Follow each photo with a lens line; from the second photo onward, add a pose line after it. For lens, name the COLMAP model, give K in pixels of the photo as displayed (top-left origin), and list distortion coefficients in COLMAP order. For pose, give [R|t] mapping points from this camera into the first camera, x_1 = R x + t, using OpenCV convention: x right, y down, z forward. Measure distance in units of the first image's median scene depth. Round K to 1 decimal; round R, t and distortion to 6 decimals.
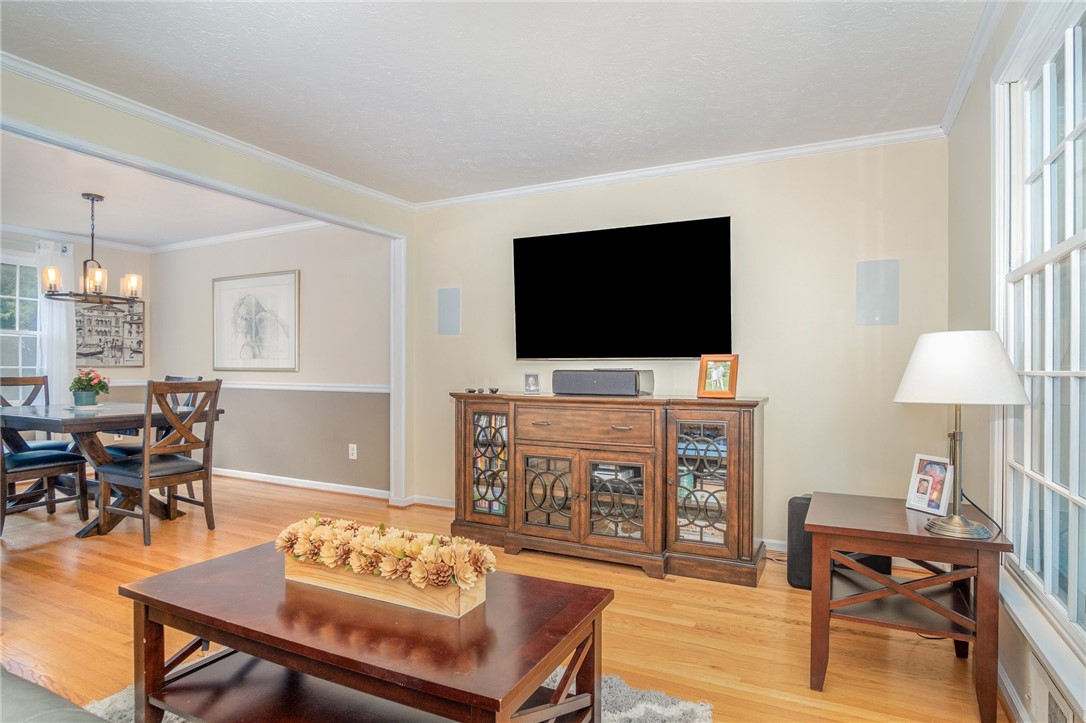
lens RADIAL K [[584.7, 0, 544.6], [0, 584.7, 369.1], [0, 0, 1]] dist [-0.021470, 0.000102]
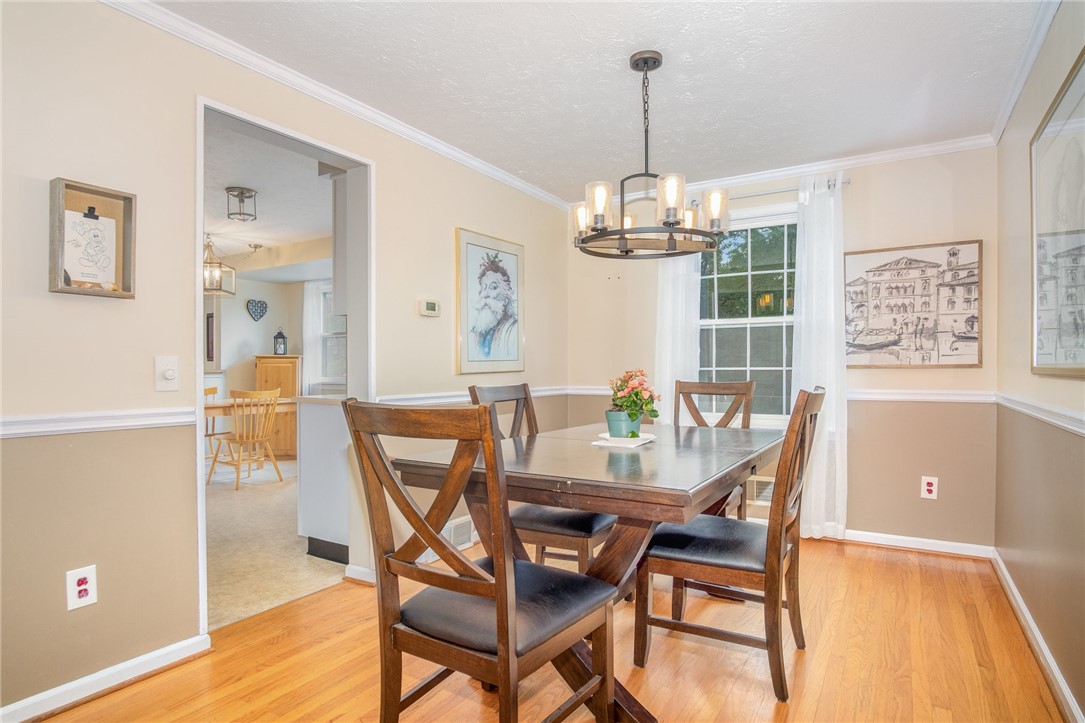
lens RADIAL K [[584.2, 0, 546.1], [0, 584.2, 362.4], [0, 0, 1]] dist [-0.021470, 0.000102]
pose [[-0.068800, 0.003054, -0.997626, -0.157254], [0.008485, 0.999961, 0.002476, -0.012658], [0.997594, -0.008295, -0.068823, 0.669432]]
